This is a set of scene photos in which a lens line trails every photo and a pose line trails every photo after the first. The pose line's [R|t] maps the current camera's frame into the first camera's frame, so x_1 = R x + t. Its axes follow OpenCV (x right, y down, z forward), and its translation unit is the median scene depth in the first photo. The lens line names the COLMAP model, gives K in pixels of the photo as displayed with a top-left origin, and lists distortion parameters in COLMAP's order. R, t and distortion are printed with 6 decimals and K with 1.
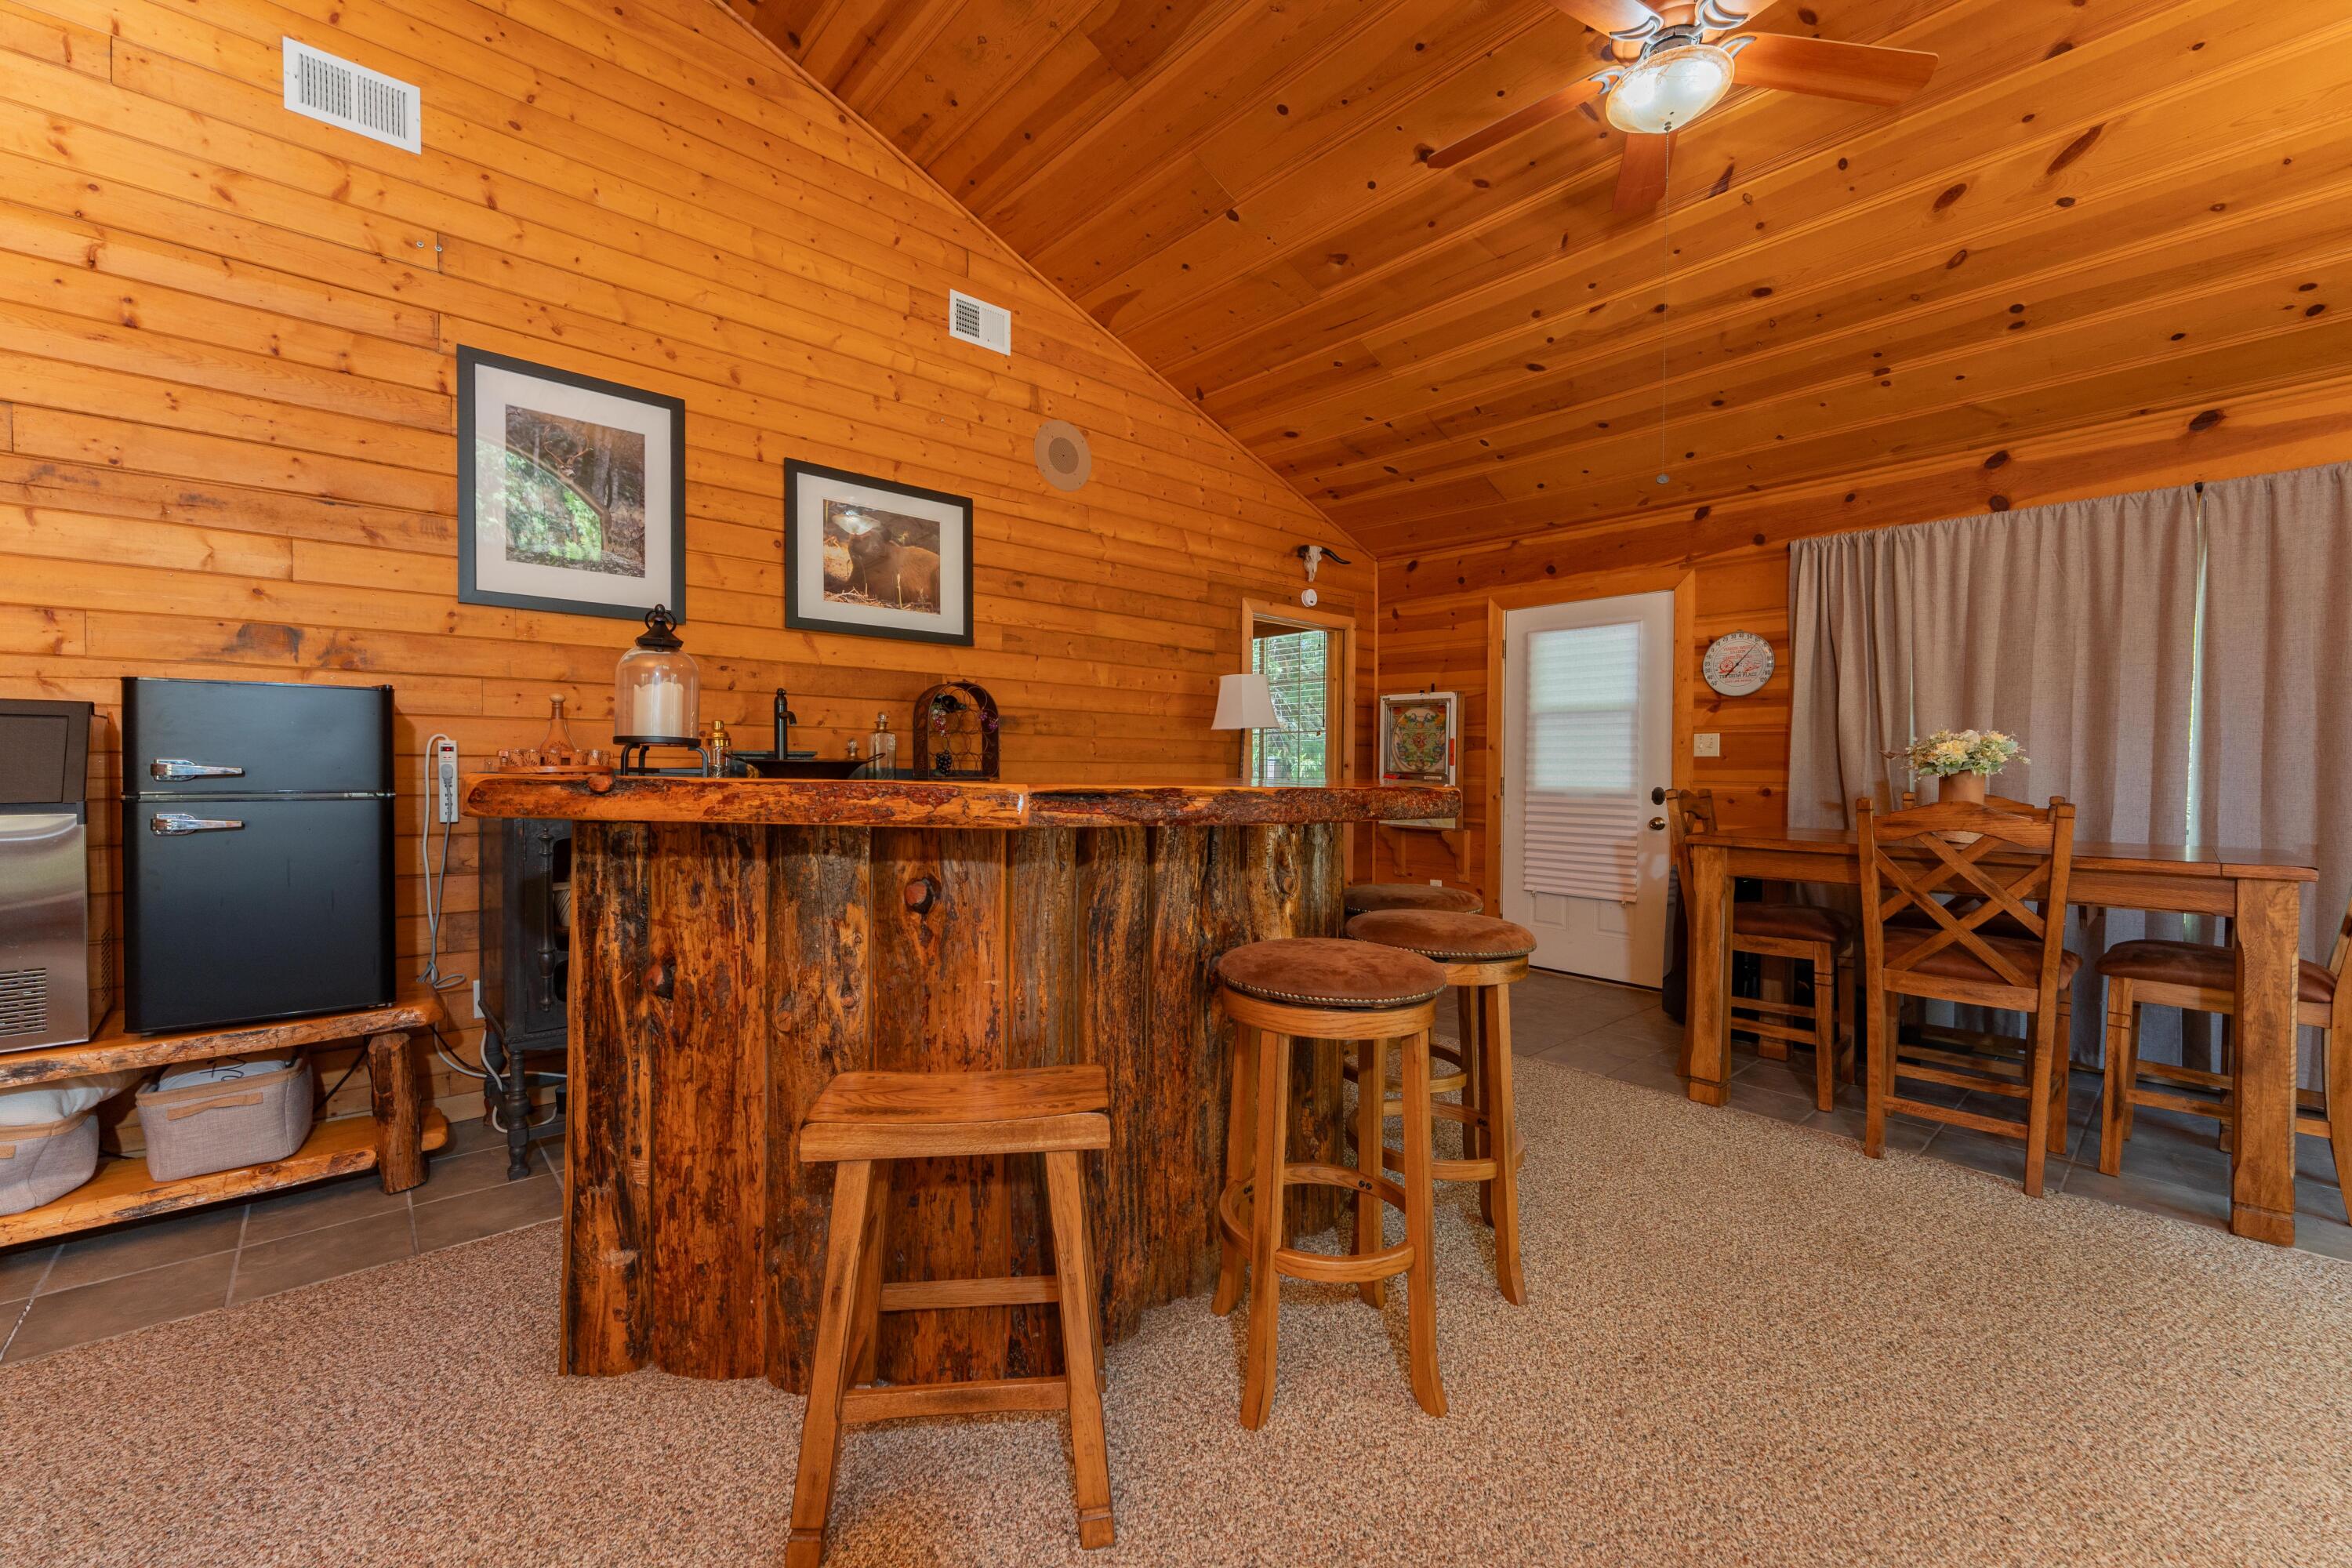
lens RADIAL K [[940.1, 0, 1172.7], [0, 940.1, 785.5], [0, 0, 1]] dist [-0.003563, -0.000733]
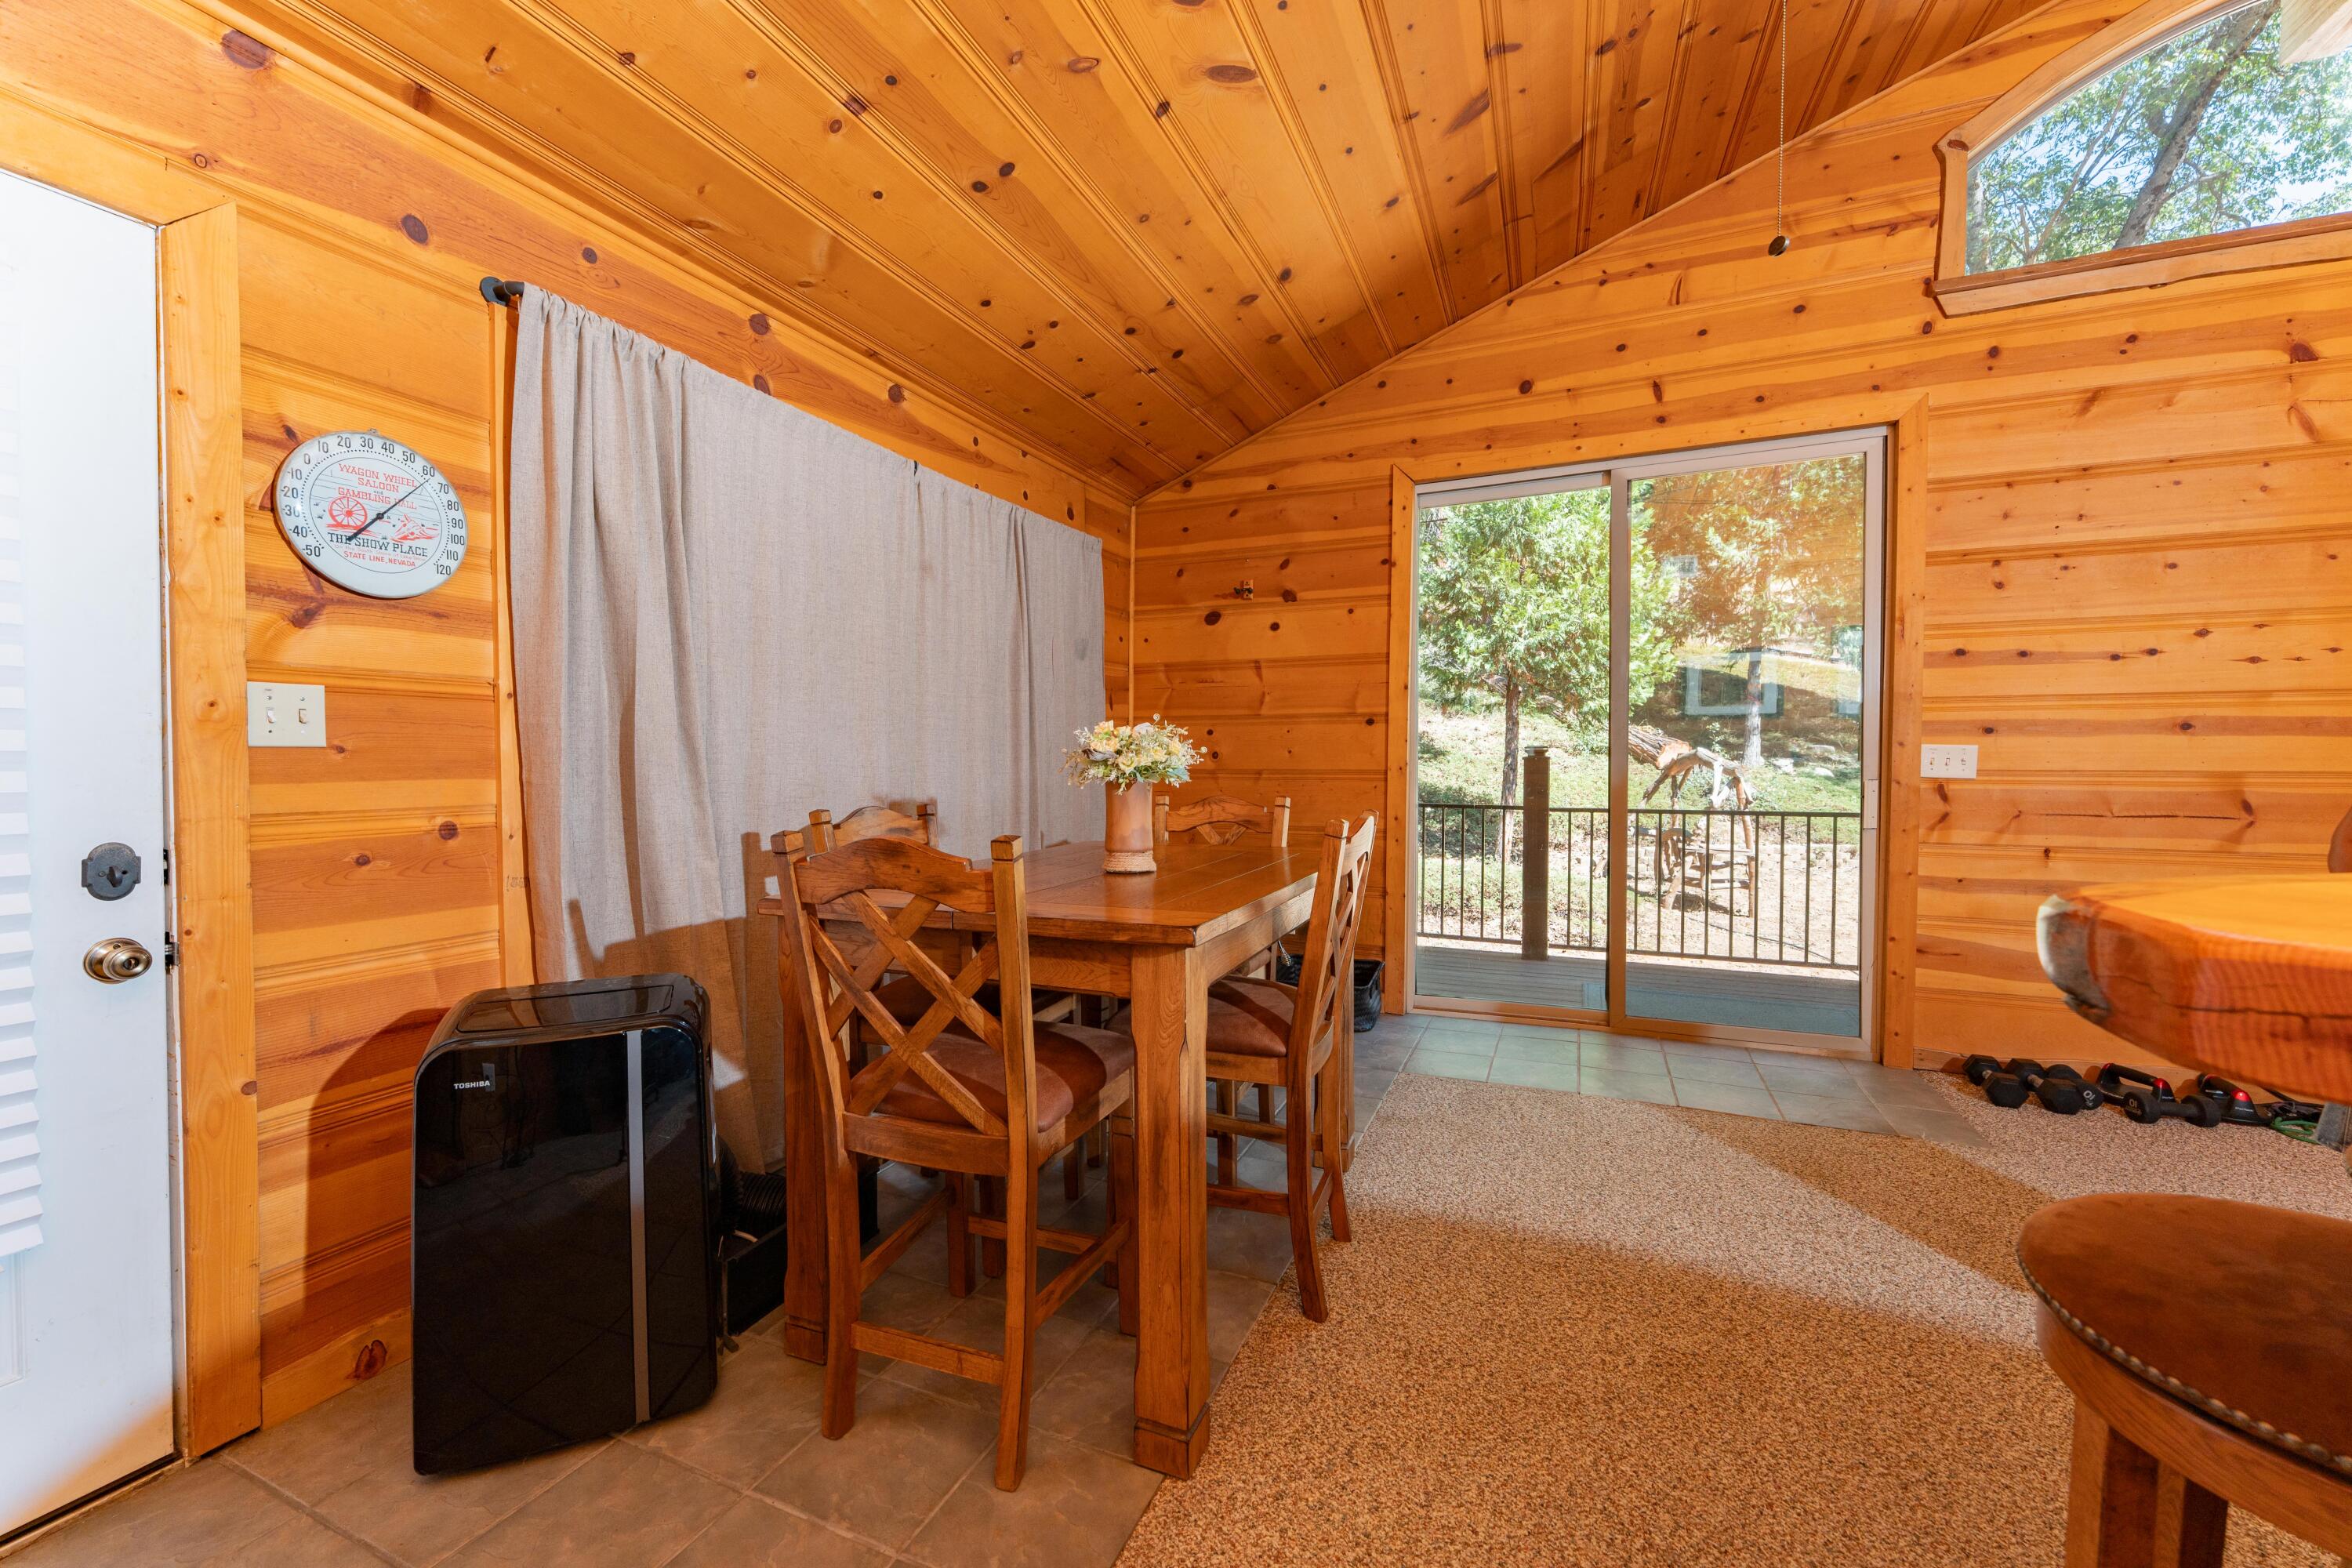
lens RADIAL K [[935.5, 0, 1173.3], [0, 935.5, 784.6], [0, 0, 1]] dist [0.002393, -0.000423]
pose [[-0.413674, -0.034022, 0.909789, 0.113127], [0.013675, 0.998957, 0.043575, -0.033264], [-0.910322, 0.030467, -0.412777, 1.028988]]
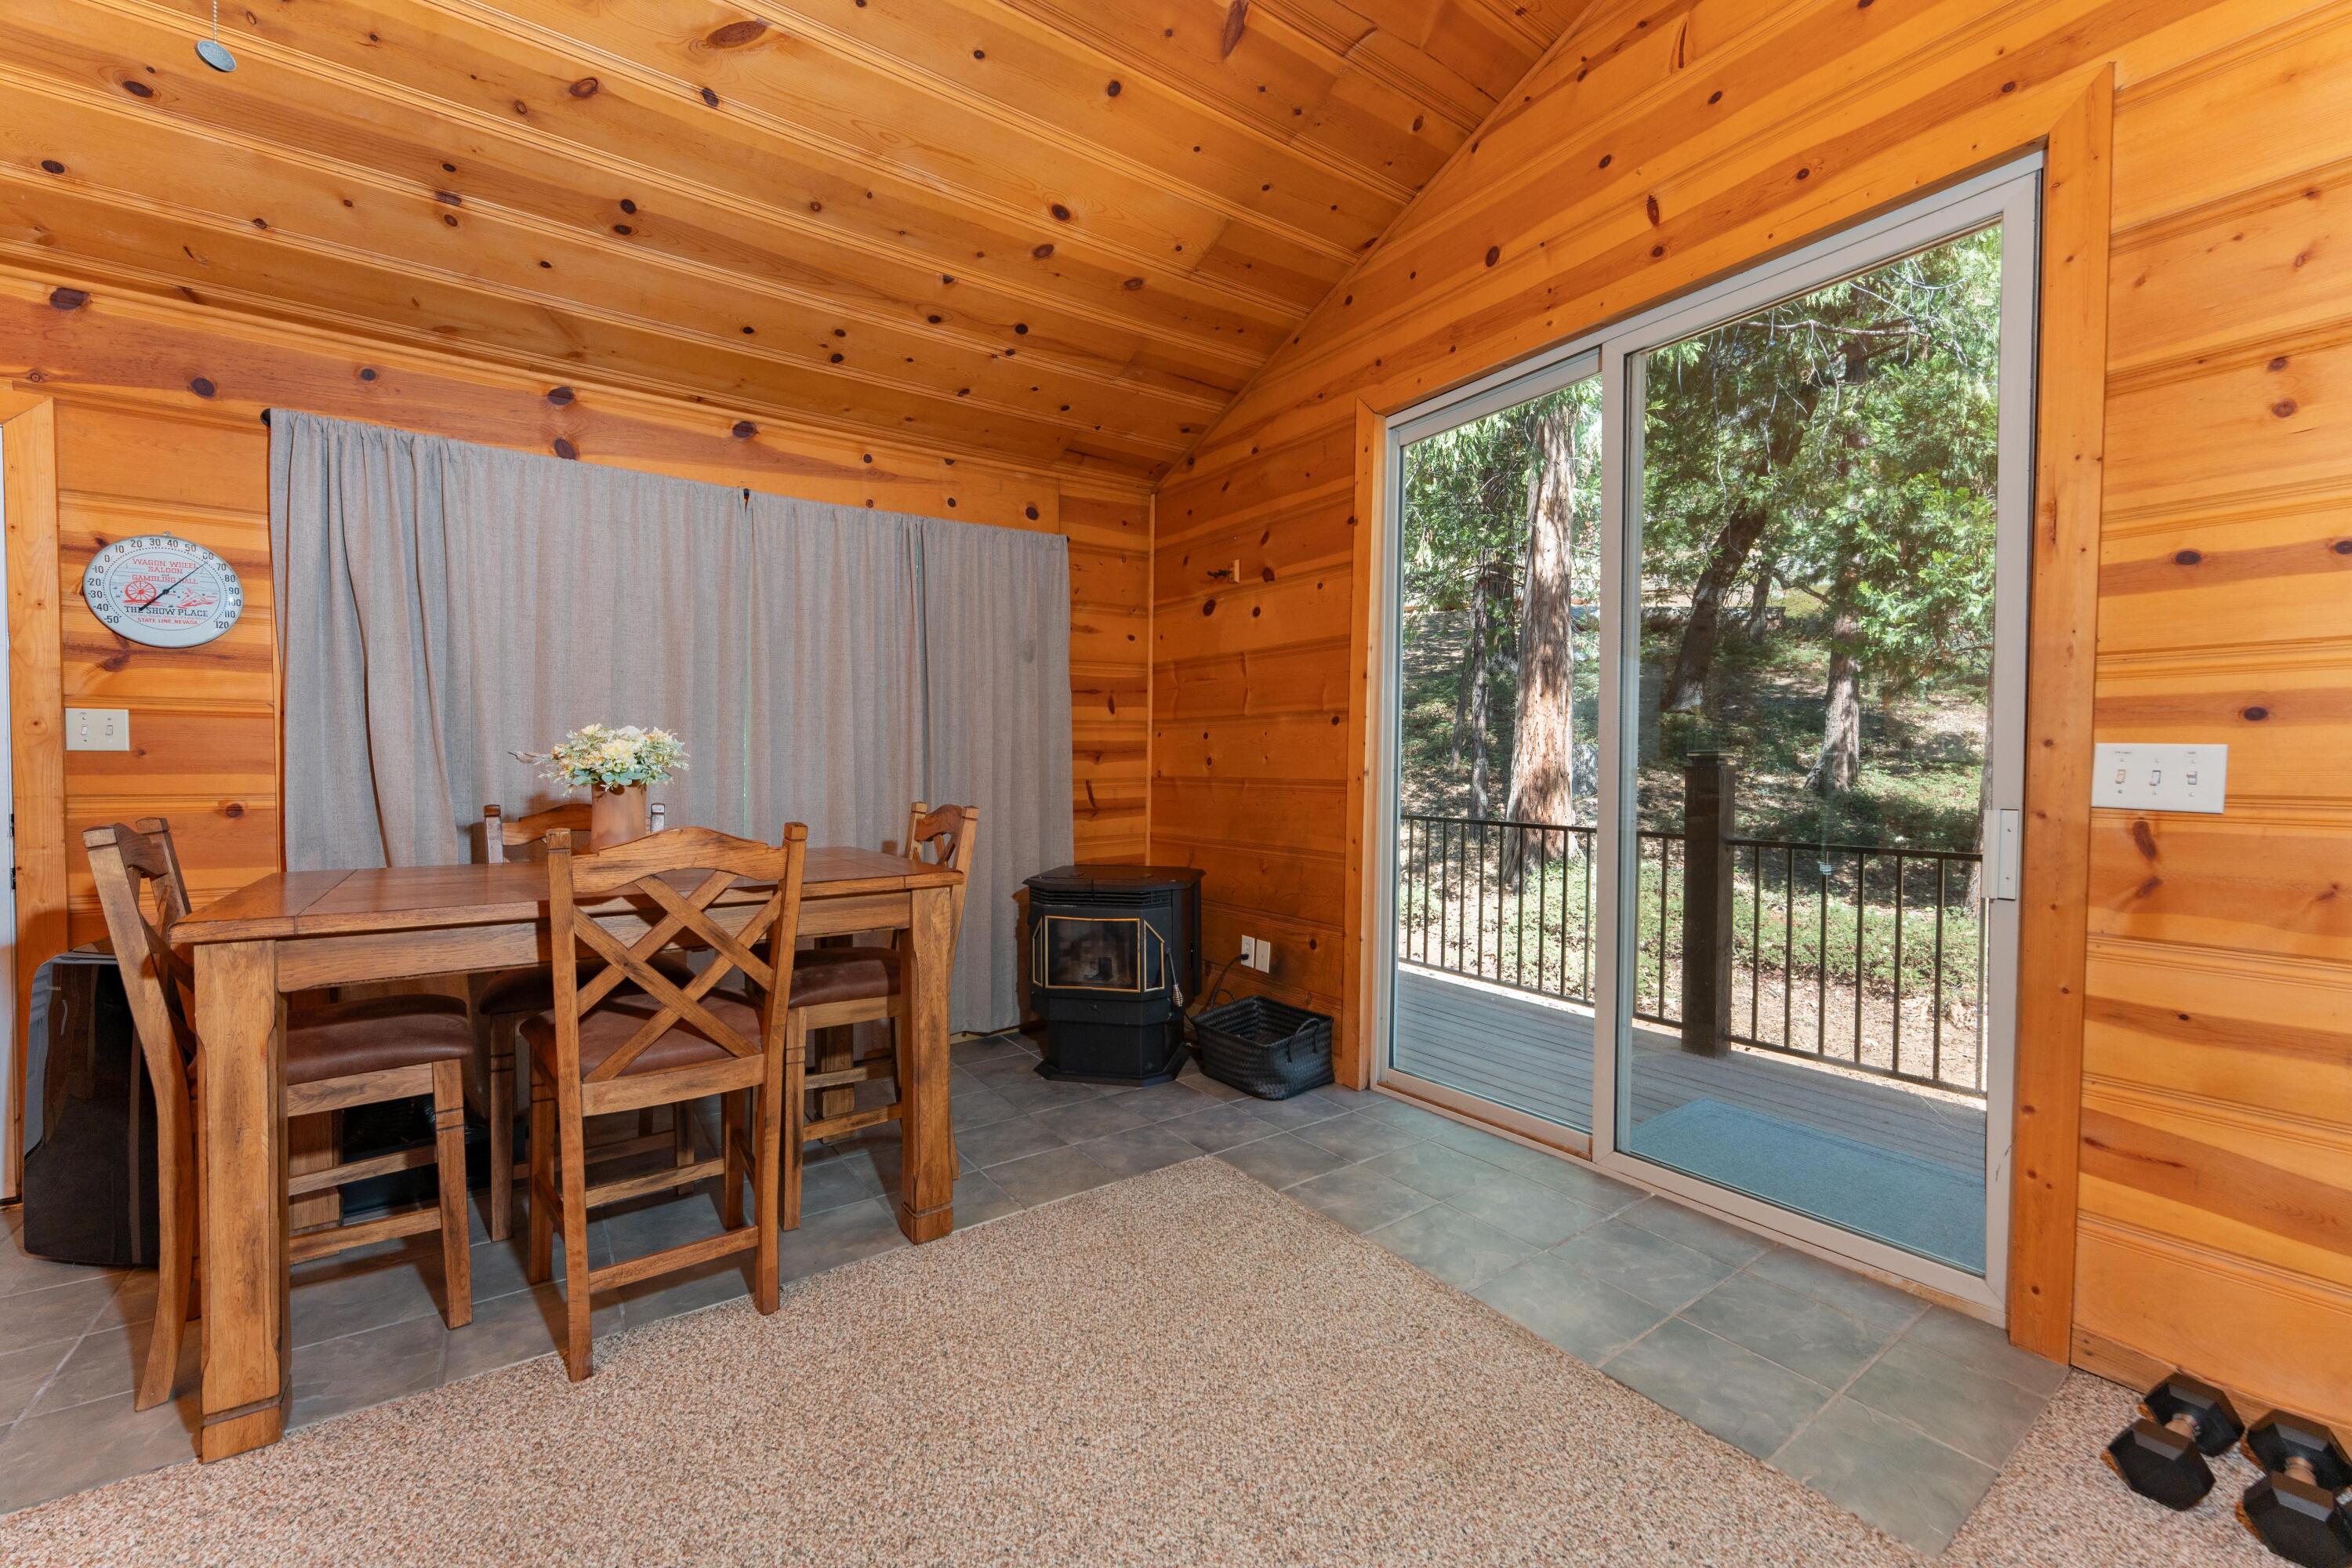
lens RADIAL K [[935.5, 0, 1173.3], [0, 935.5, 784.6], [0, 0, 1]] dist [0.002393, -0.000423]
pose [[0.118926, -0.029644, 0.992460, 0.117860], [0.013919, 0.999506, 0.028186, -0.021466], [-0.992806, 0.010462, 0.119280, 0.375364]]
